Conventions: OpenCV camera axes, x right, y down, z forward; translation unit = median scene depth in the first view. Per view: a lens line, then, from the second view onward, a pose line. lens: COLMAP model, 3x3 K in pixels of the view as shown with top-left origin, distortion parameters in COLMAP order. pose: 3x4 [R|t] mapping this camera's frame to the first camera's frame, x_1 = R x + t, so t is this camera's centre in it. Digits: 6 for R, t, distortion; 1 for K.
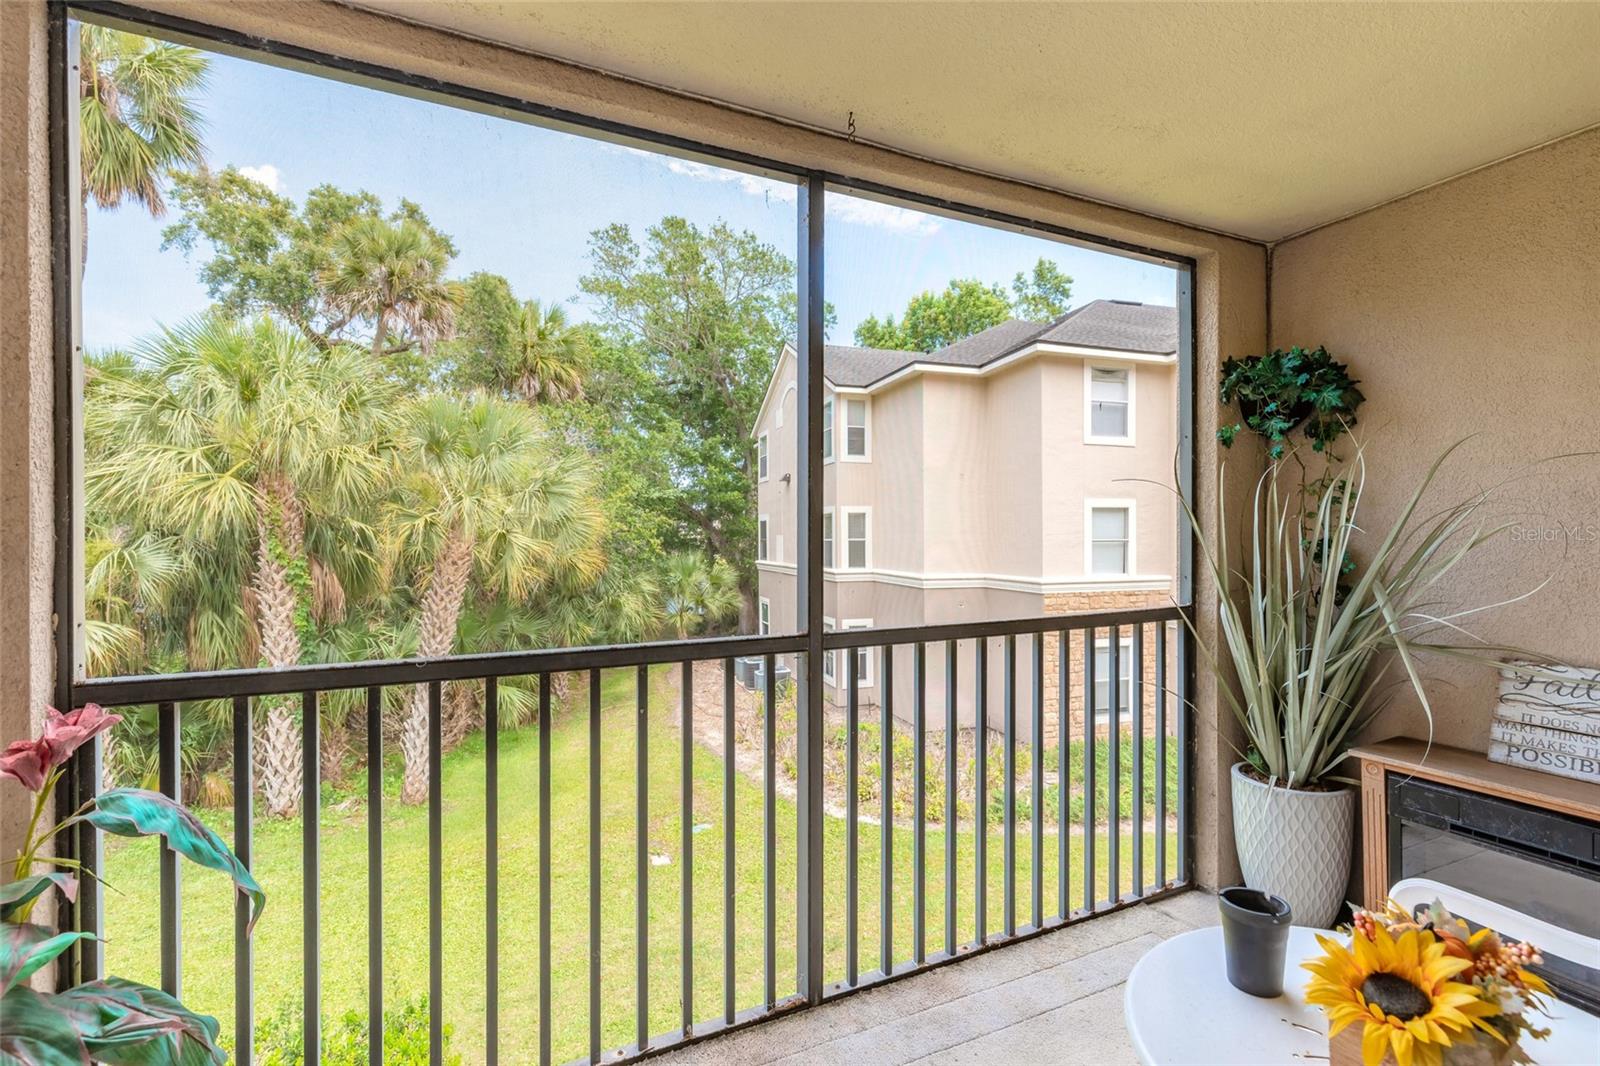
lens RADIAL K [[714.8, 0, 794.4], [0, 714.8, 538.1], [0, 0, 1]] dist [0.002303, -0.000774]
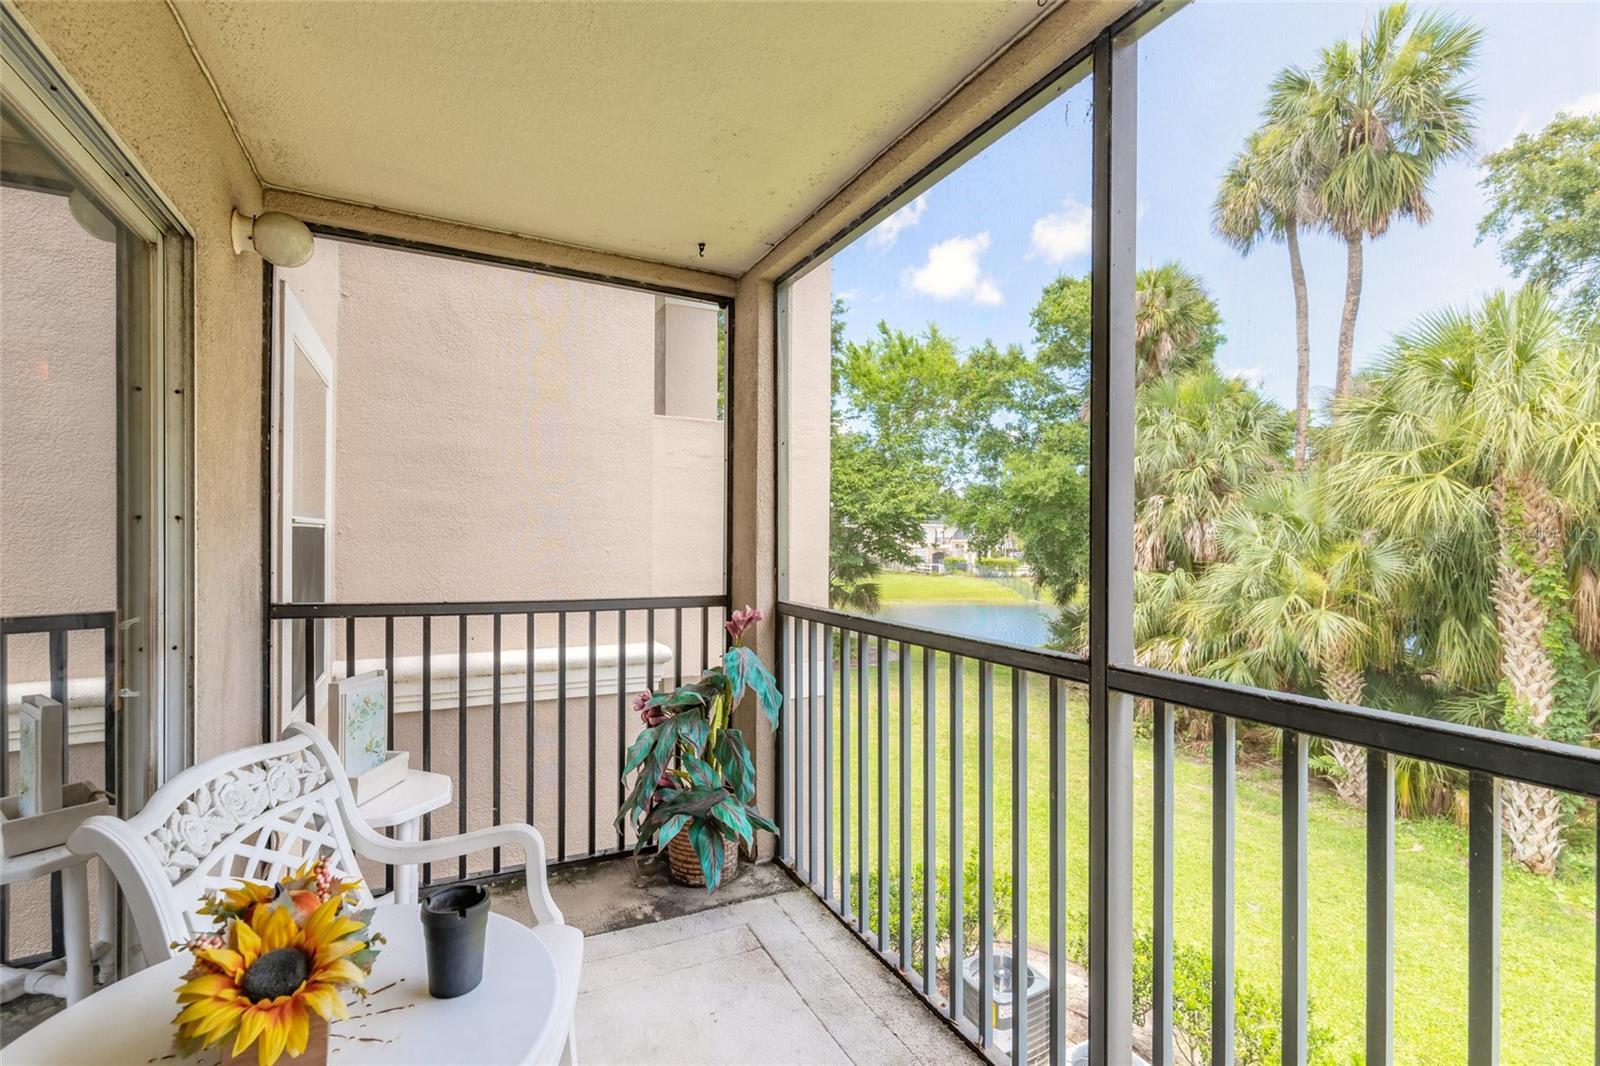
lens RADIAL K [[714.8, 0, 794.4], [0, 714.8, 538.1], [0, 0, 1]] dist [0.002303, -0.000774]
pose [[0.034281, 0.004624, -0.999402, 1.032283], [-0.010076, 0.999940, 0.004281, 0.006397], [0.999361, 0.009923, 0.034325, 0.902107]]
